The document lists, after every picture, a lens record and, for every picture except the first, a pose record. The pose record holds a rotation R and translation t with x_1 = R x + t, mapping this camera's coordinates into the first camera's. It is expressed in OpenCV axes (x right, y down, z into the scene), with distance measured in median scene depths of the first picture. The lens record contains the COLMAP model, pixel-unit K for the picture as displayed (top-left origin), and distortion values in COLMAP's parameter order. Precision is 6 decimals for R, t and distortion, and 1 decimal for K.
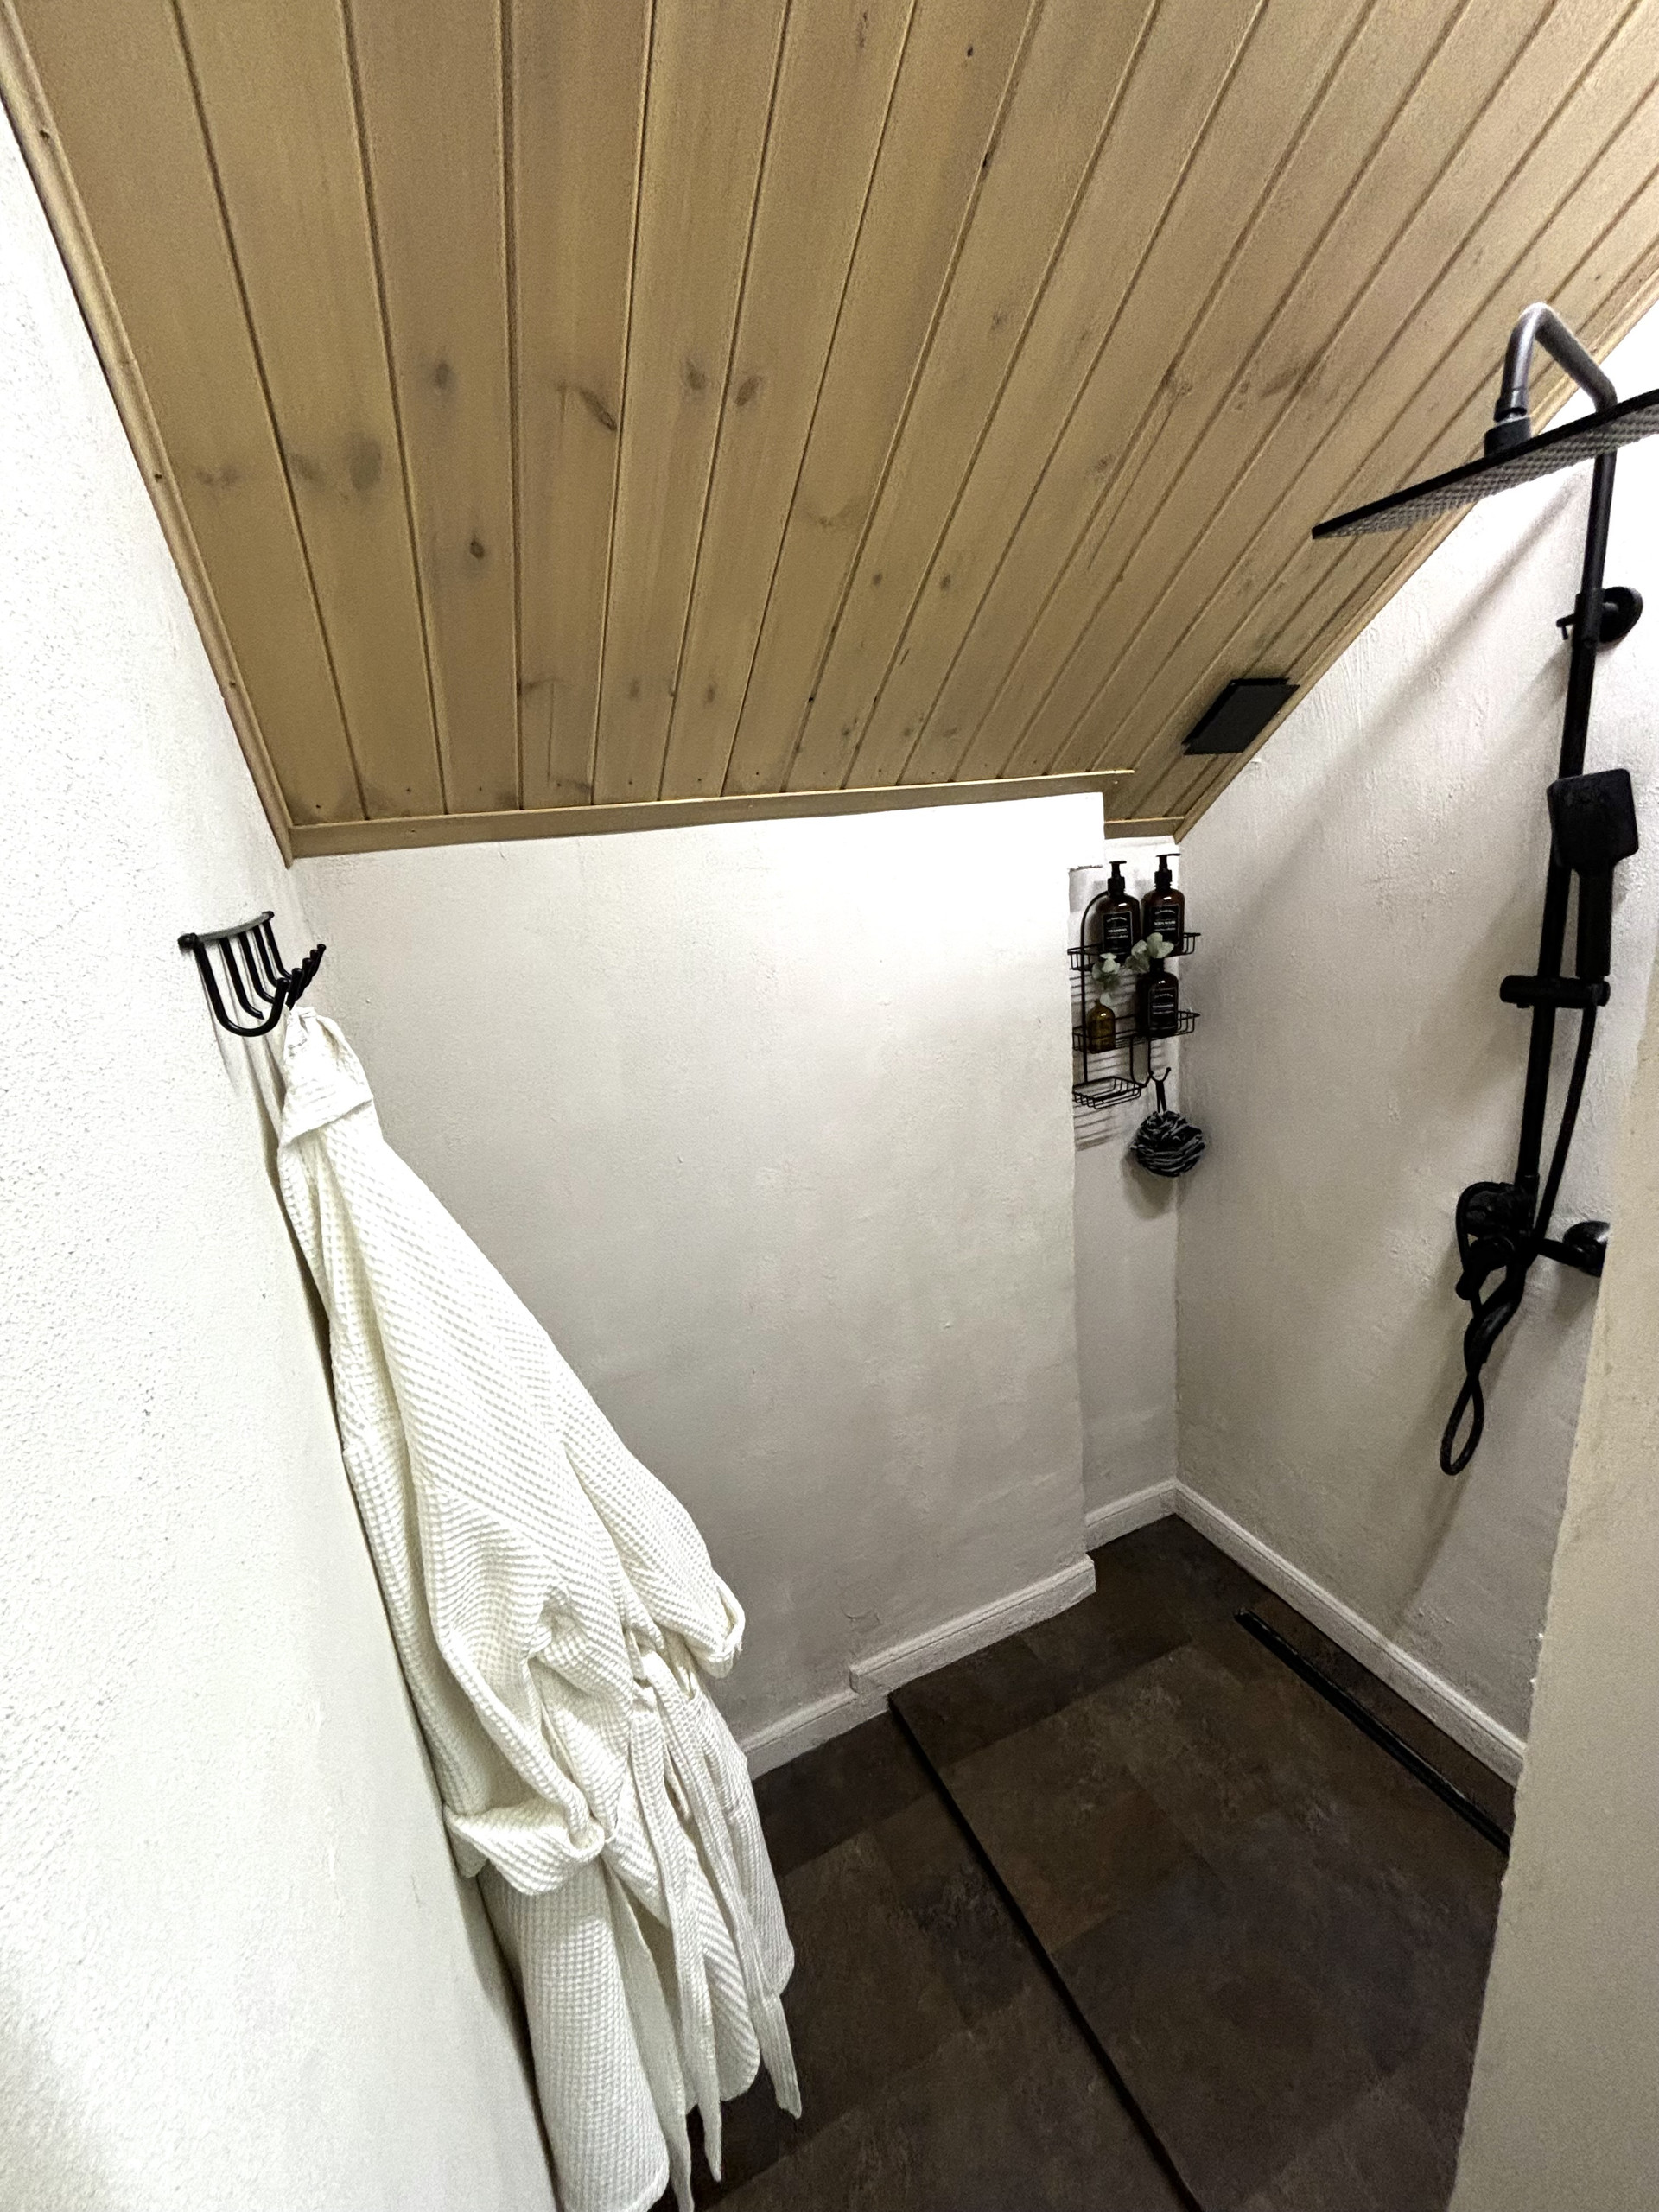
lens RADIAL K [[885.4, 0, 831.6], [0, 885.4, 1105.0], [0, 0, 1]] dist [-0.001041, 0.000322]
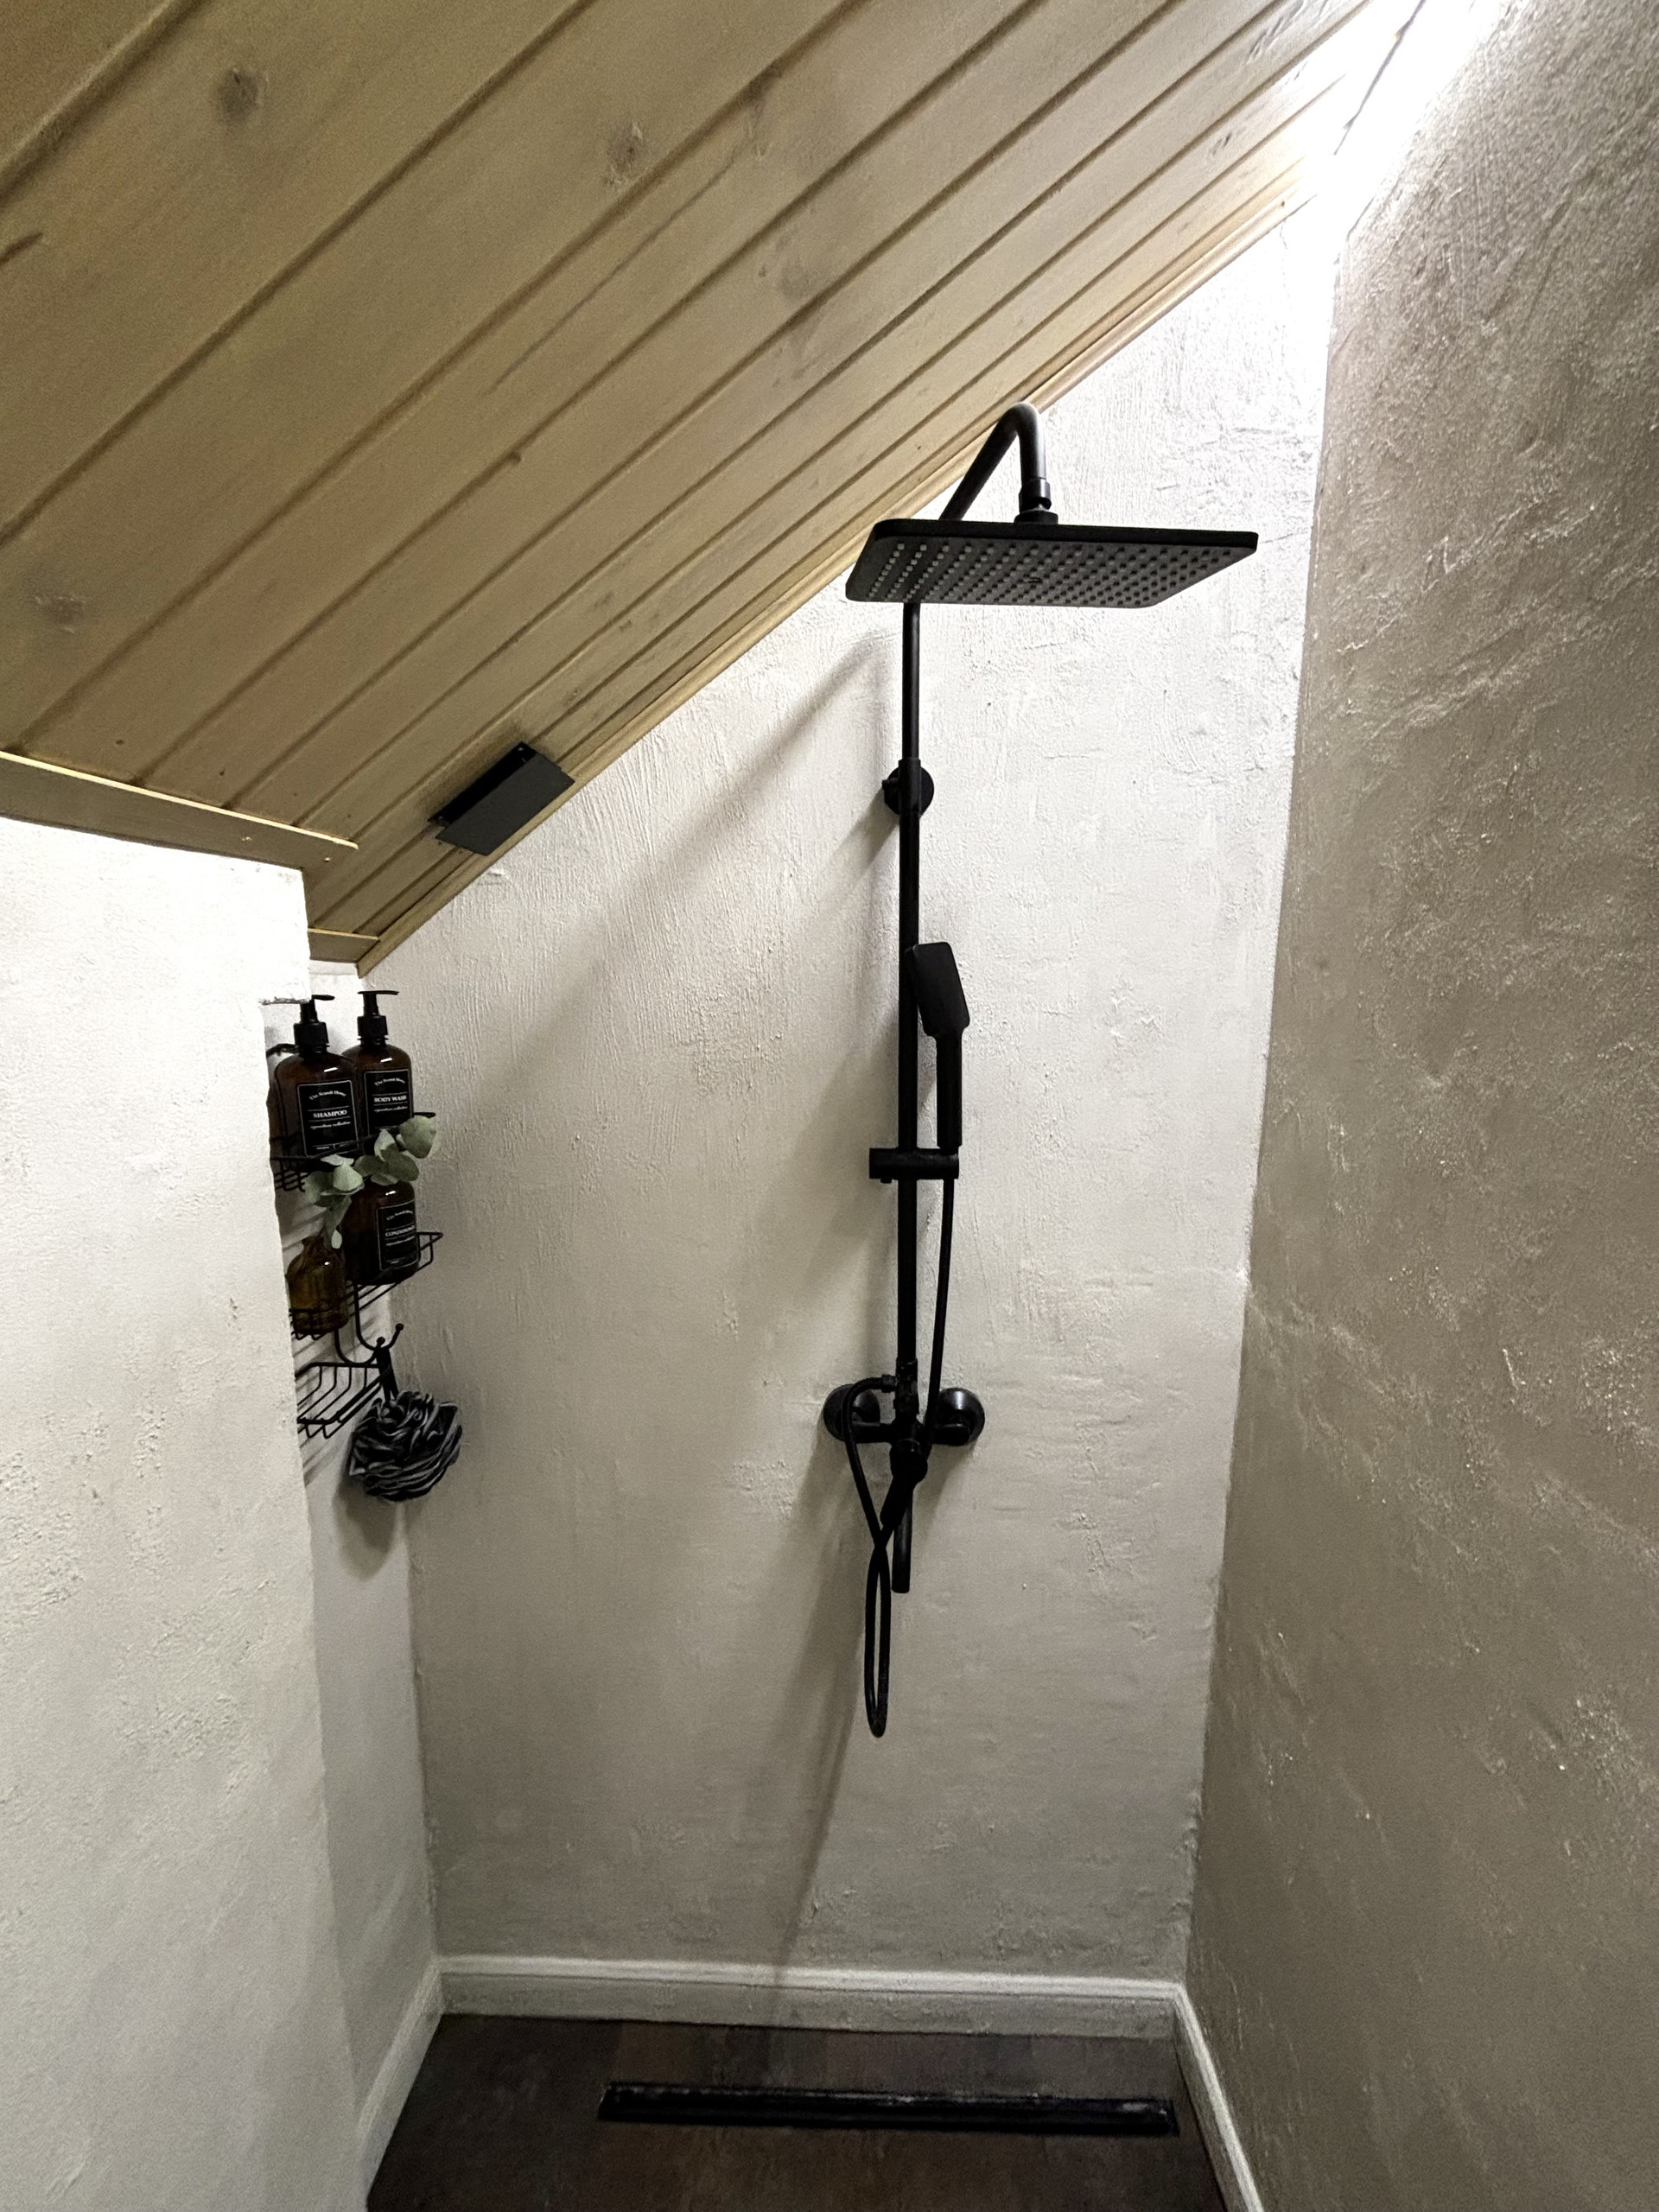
lens RADIAL K [[885.4, 0, 831.6], [0, 885.4, 1105.0], [0, 0, 1]] dist [-0.001041, 0.000322]
pose [[0.428658, -0.032992, 0.902864, -0.050819], [0.189903, 0.980298, -0.054340, -0.111009], [-0.883283, 0.194750, 0.426478, 0.473826]]
